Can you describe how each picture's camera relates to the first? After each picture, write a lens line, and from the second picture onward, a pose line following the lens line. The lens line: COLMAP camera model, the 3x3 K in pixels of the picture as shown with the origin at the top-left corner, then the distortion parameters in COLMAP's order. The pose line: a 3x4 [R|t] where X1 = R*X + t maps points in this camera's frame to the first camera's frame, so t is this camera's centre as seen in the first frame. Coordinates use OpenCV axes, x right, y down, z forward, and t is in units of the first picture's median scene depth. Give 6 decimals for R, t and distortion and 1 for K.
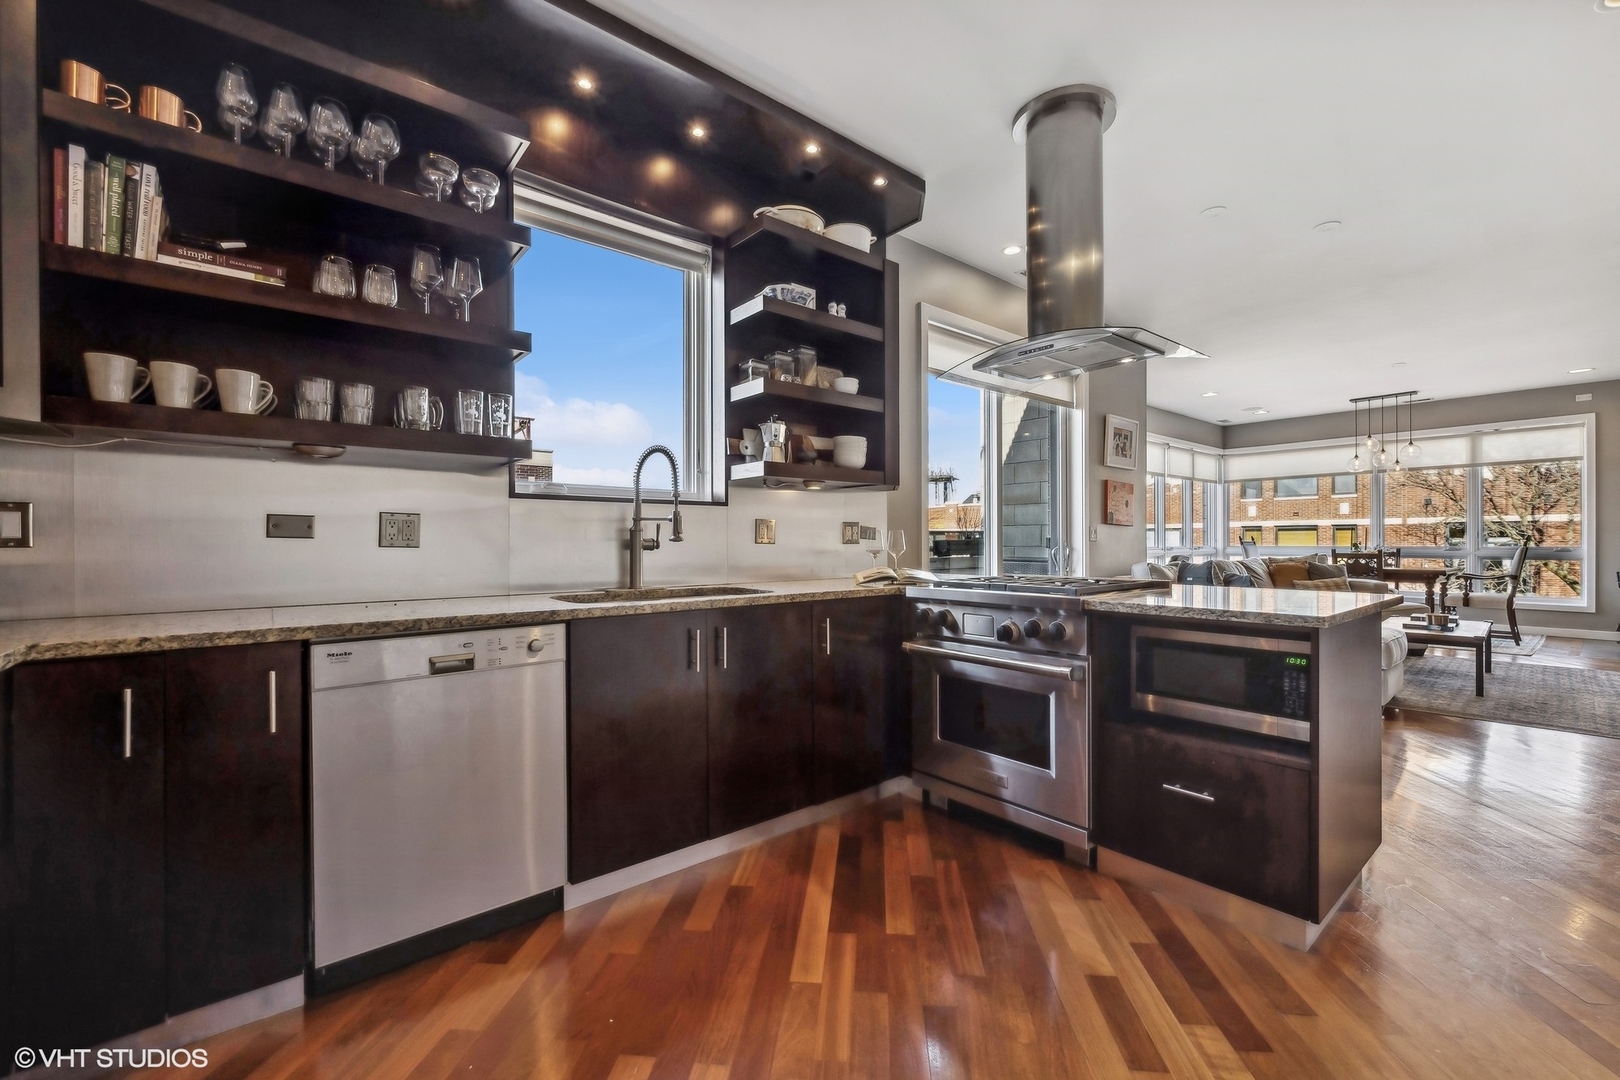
lens RADIAL K [[659.0, 0, 815.9], [0, 659.0, 543.5], [0, 0, 1]] dist [-0.000867, -0.000642]
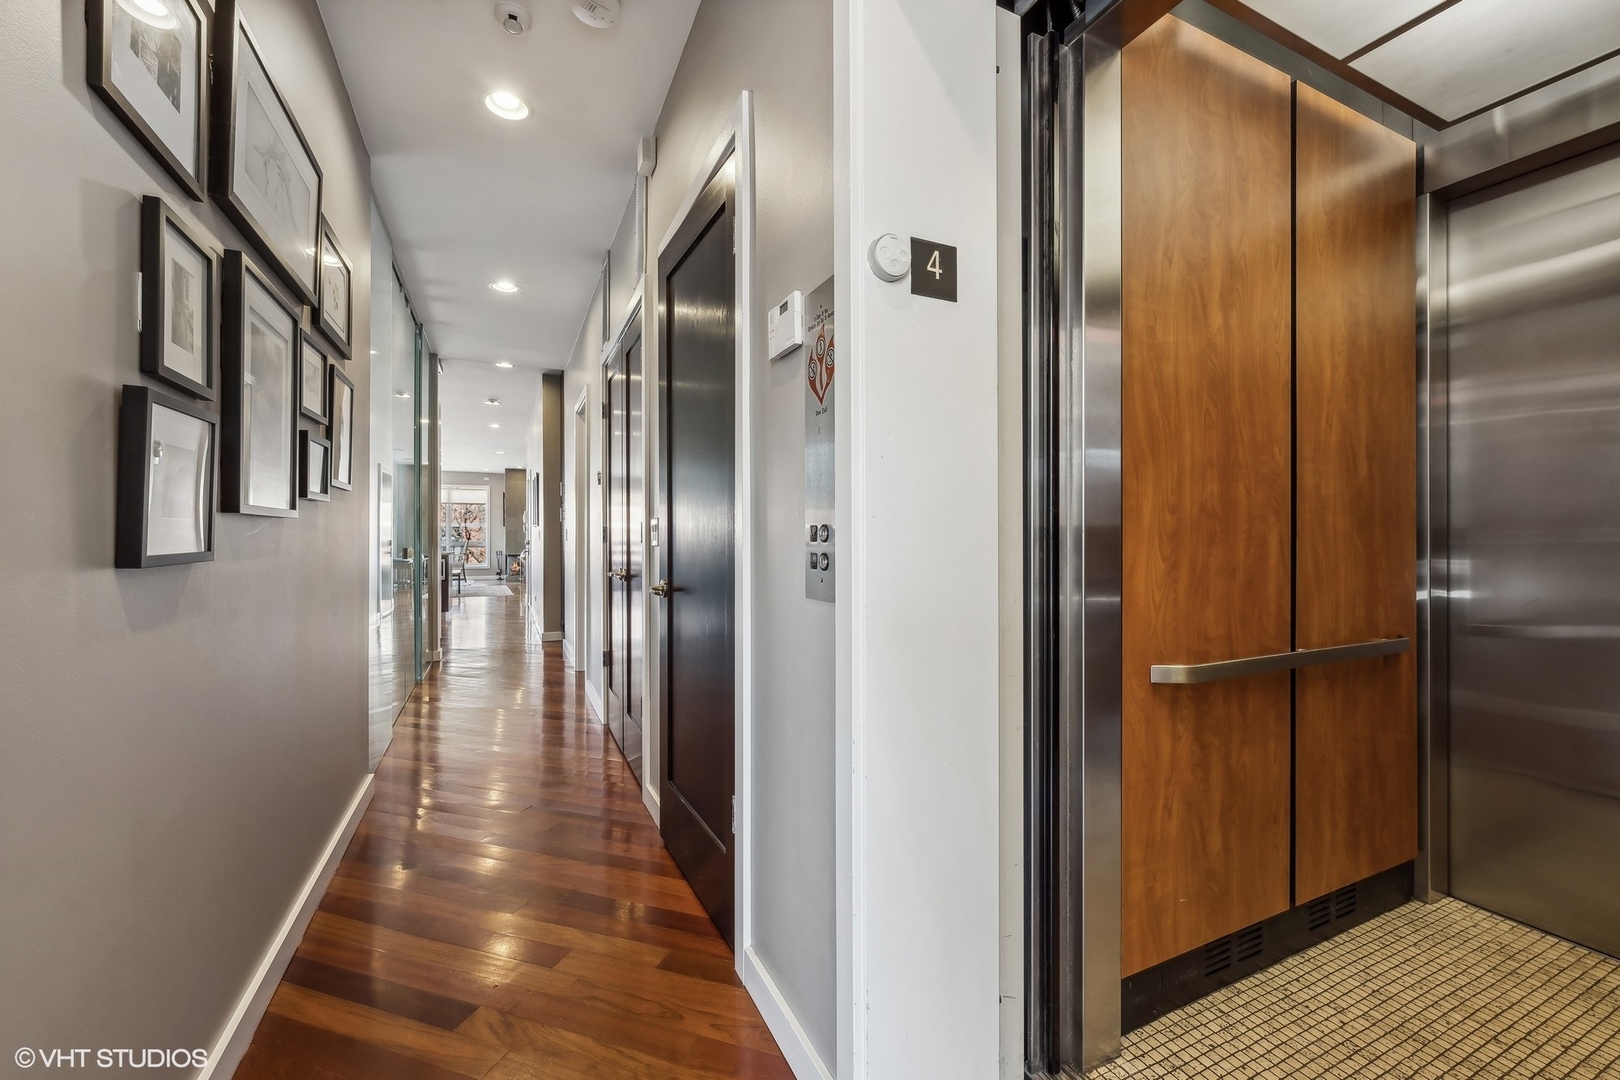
lens RADIAL K [[659.0, 0, 809.5], [0, 659.0, 536.0], [0, 0, 1]] dist [-0.000867, -0.000642]
pose [[0.249762, 0.007203, 0.968280, -0.649255], [-0.002446, 0.999974, -0.006808, -0.000832], [-0.968304, -0.000668, 0.249774, -0.558012]]
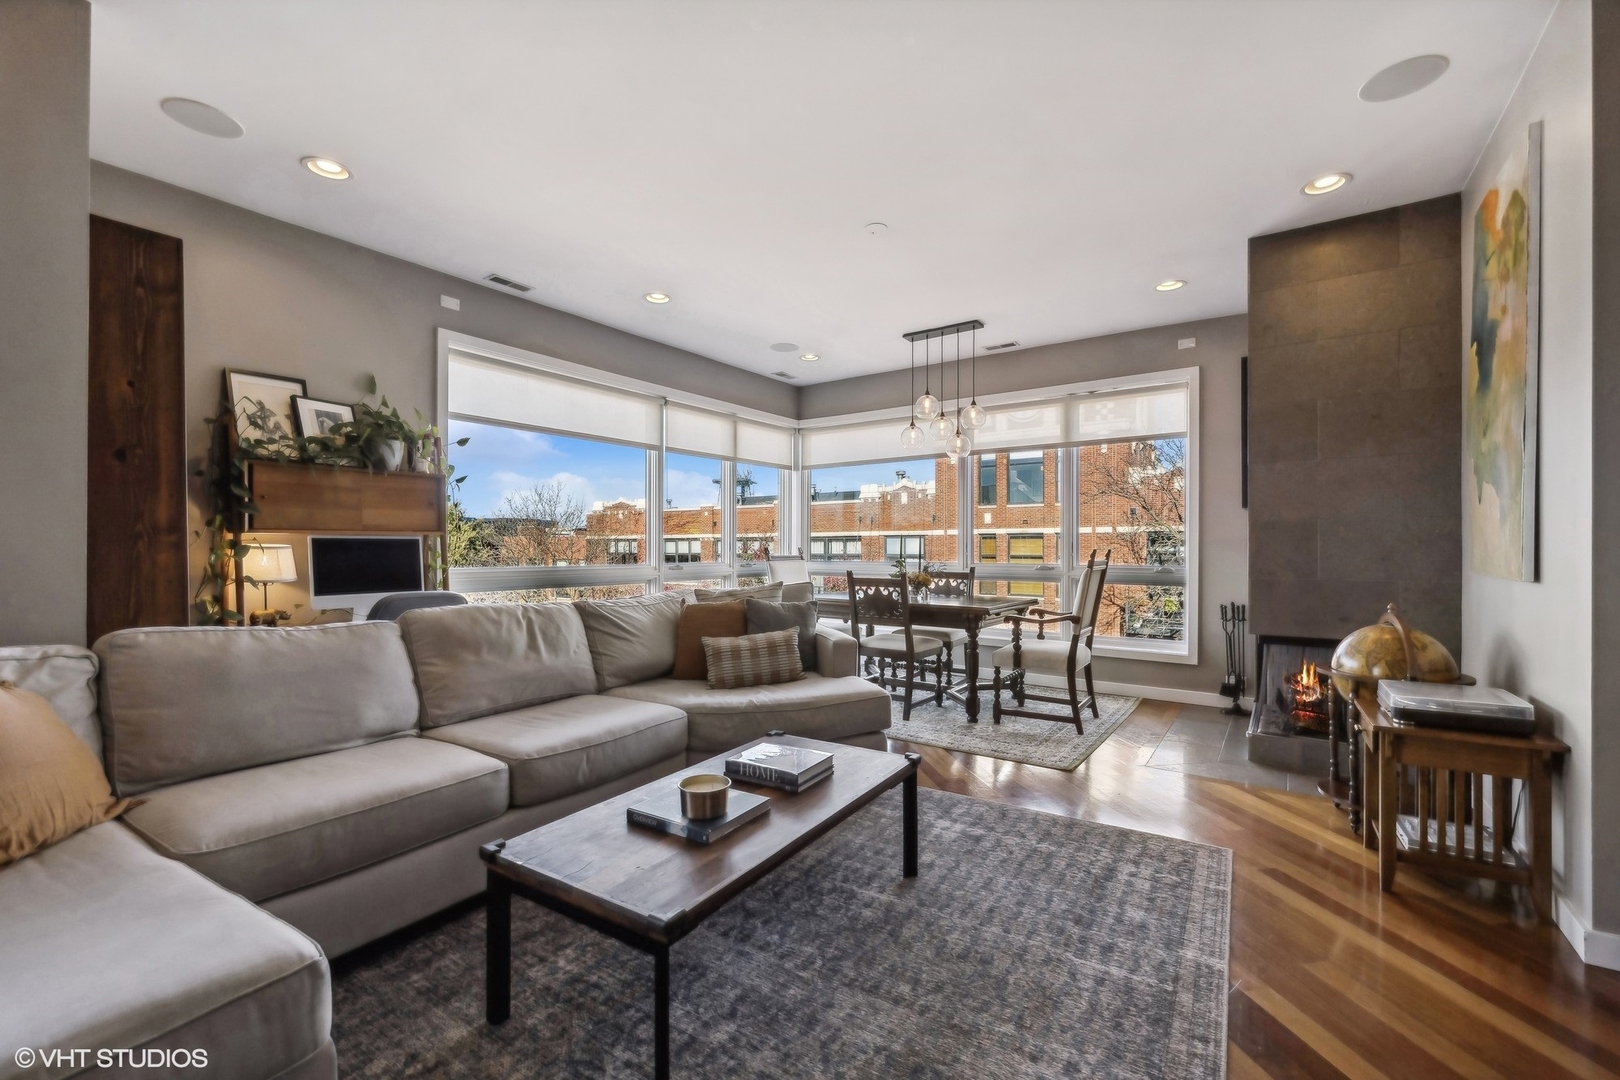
lens RADIAL K [[671.0, 0, 819.2], [0, 671.0, 552.5], [0, 0, 1]] dist [-0.002273, 0.000265]
pose [[0.963265, 0.000815, 0.268552, 0.474730], [-0.002169, 0.999986, 0.004745, -0.008824], [-0.268544, -0.005153, 0.963254, 0.334889]]
